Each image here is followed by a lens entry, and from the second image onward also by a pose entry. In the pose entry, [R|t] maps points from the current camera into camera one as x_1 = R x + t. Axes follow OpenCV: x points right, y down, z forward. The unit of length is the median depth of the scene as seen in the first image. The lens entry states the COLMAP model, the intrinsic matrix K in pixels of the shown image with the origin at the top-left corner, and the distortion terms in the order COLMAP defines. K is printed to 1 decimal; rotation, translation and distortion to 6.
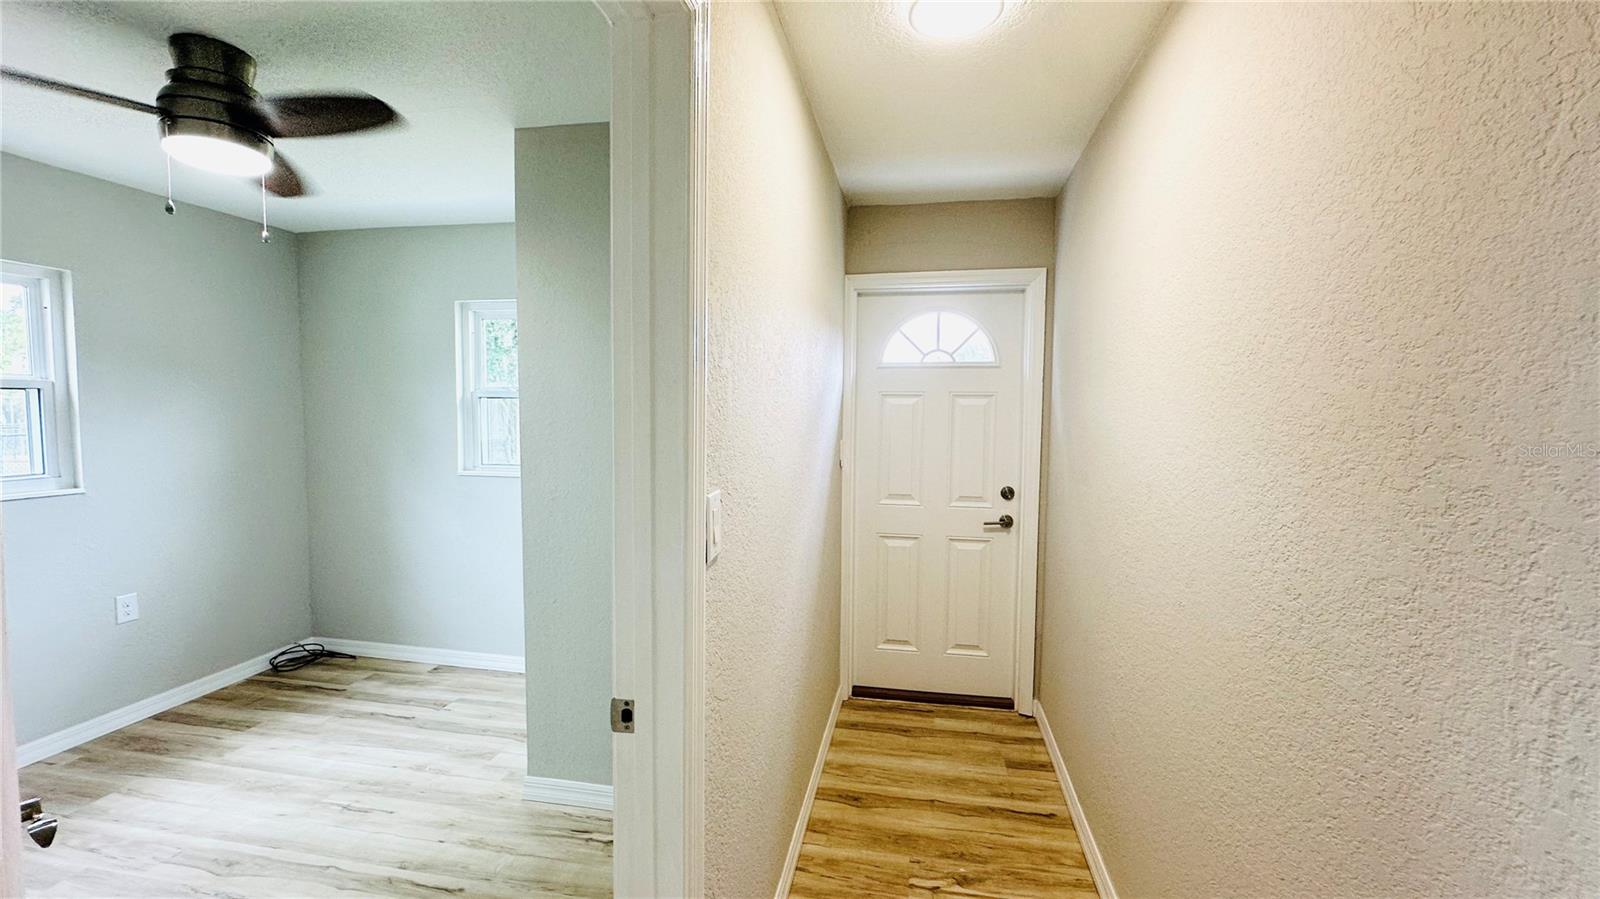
lens RADIAL K [[644.2, 0, 802.9], [0, 644.2, 450.0], [0, 0, 1]] dist [-0.001125, 0.000521]
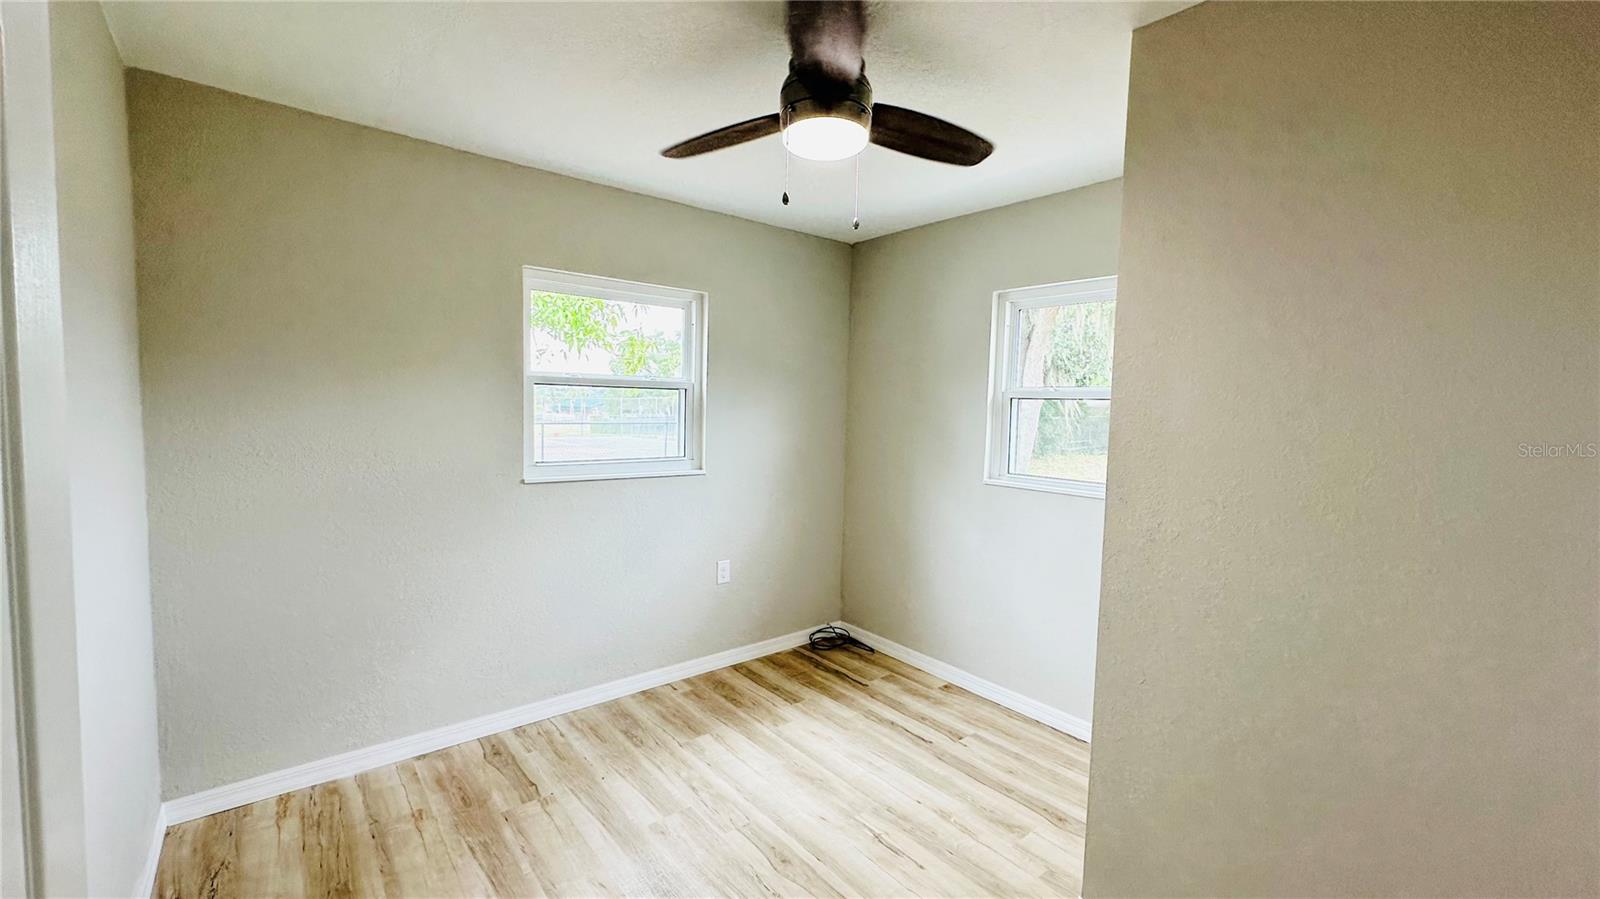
lens RADIAL K [[644.2, 0, 804.3], [0, 644.2, 448.8], [0, 0, 1]] dist [-0.001125, 0.000521]
pose [[0.773747, 0.055243, -0.631082, -0.197980], [-0.059374, 0.998129, 0.014576, -0.009792], [0.630706, 0.026192, 0.775579, 0.166122]]
